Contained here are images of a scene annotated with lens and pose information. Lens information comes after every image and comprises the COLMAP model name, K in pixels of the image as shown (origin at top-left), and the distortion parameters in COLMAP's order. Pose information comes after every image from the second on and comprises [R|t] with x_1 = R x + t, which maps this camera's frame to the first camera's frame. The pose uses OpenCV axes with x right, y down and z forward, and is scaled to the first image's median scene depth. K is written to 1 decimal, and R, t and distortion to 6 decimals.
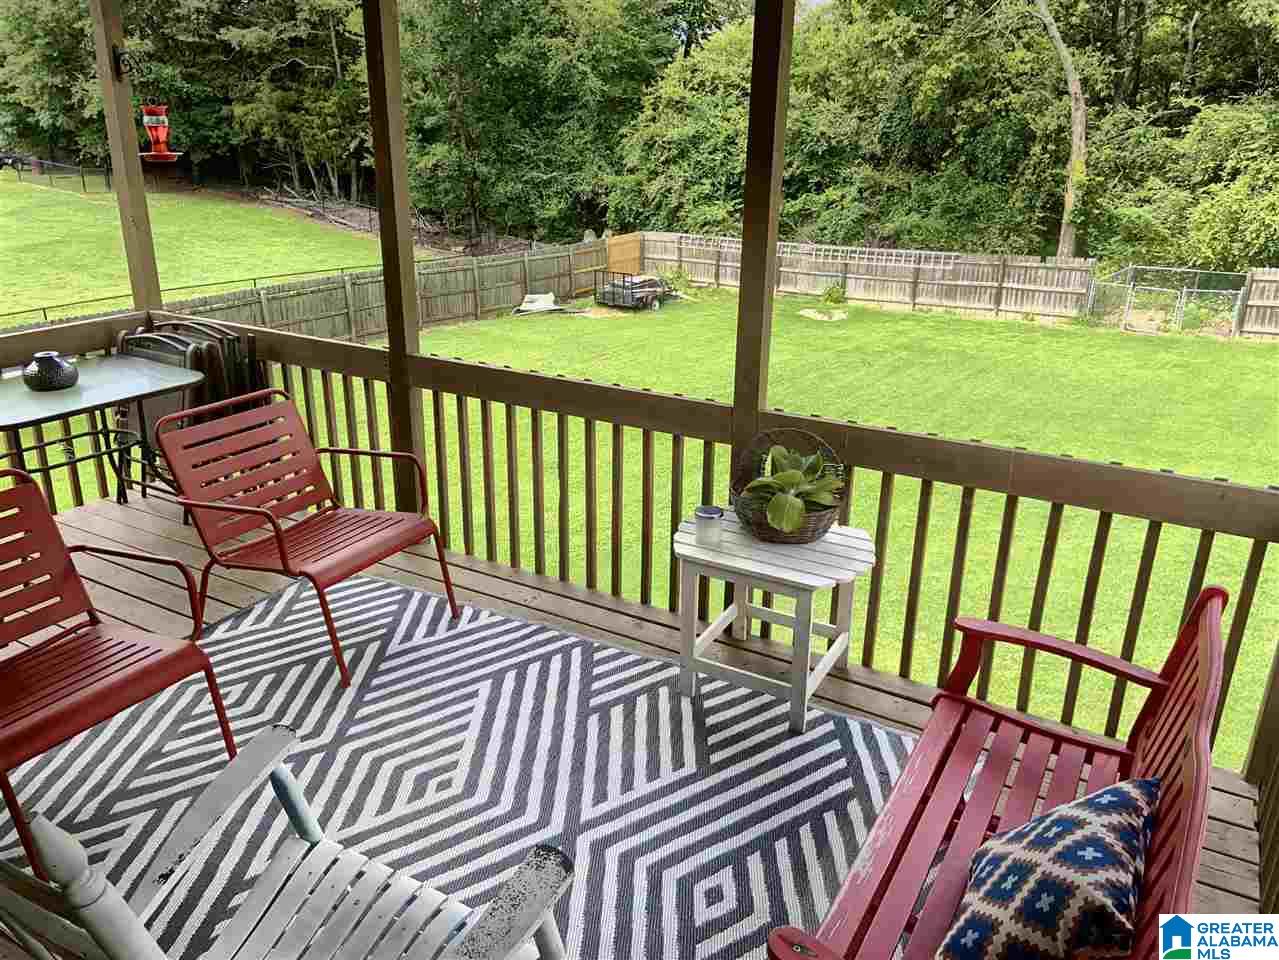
lens RADIAL K [[988.6, 0, 628.8], [0, 988.6, 482.3], [0, 0, 1]] dist [-0.002376, -0.015270]
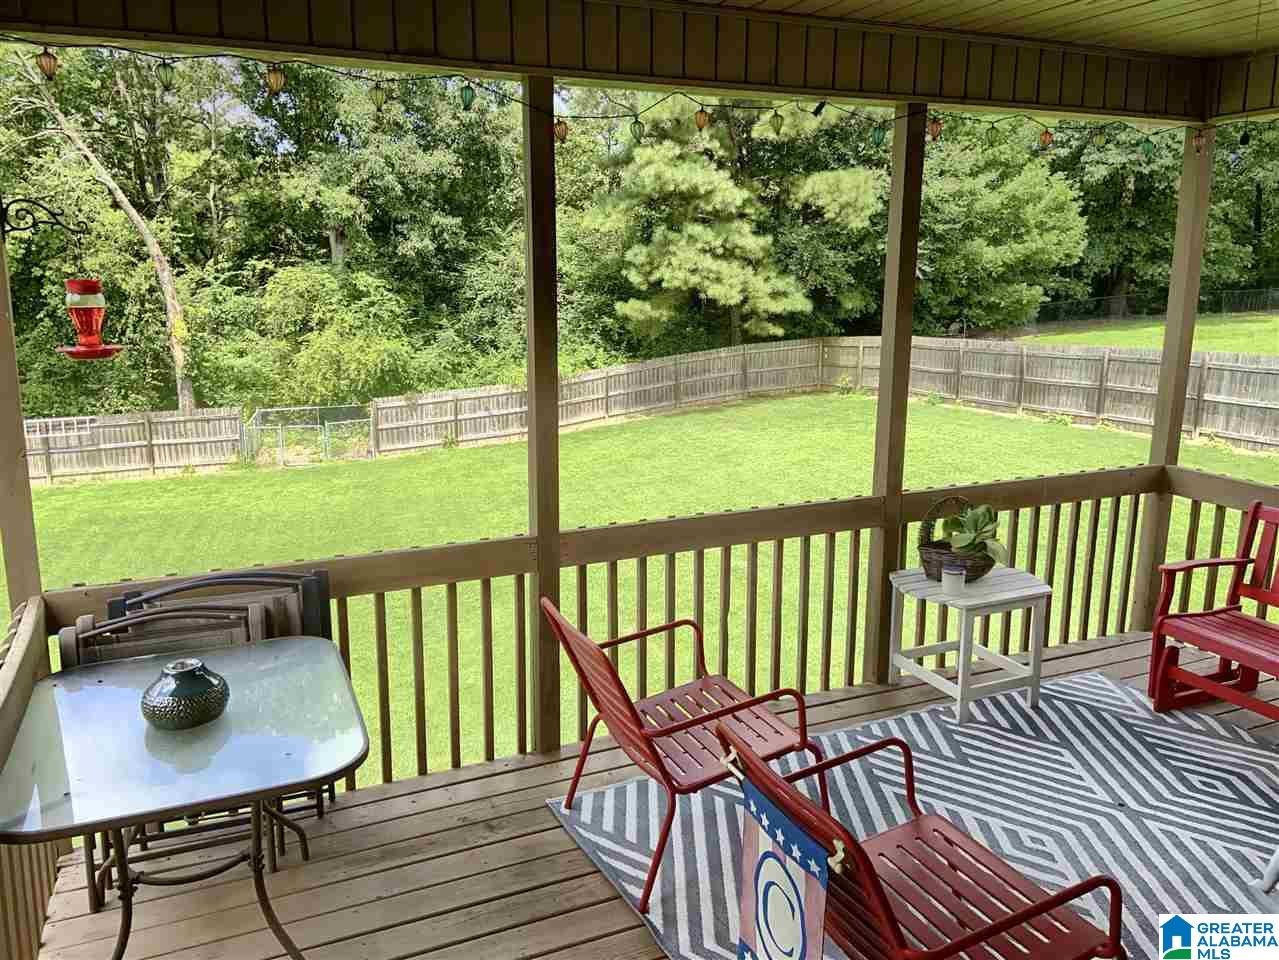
lens RADIAL K [[988.6, 0, 630.1], [0, 988.6, 480.1], [0, 0, 1]] dist [-0.002376, -0.015270]
pose [[0.582716, -0.159943, 0.796782, -0.127166], [0.279722, 0.960008, -0.011863, -0.019998], [-0.763019, 0.229790, 0.604151, 0.057280]]
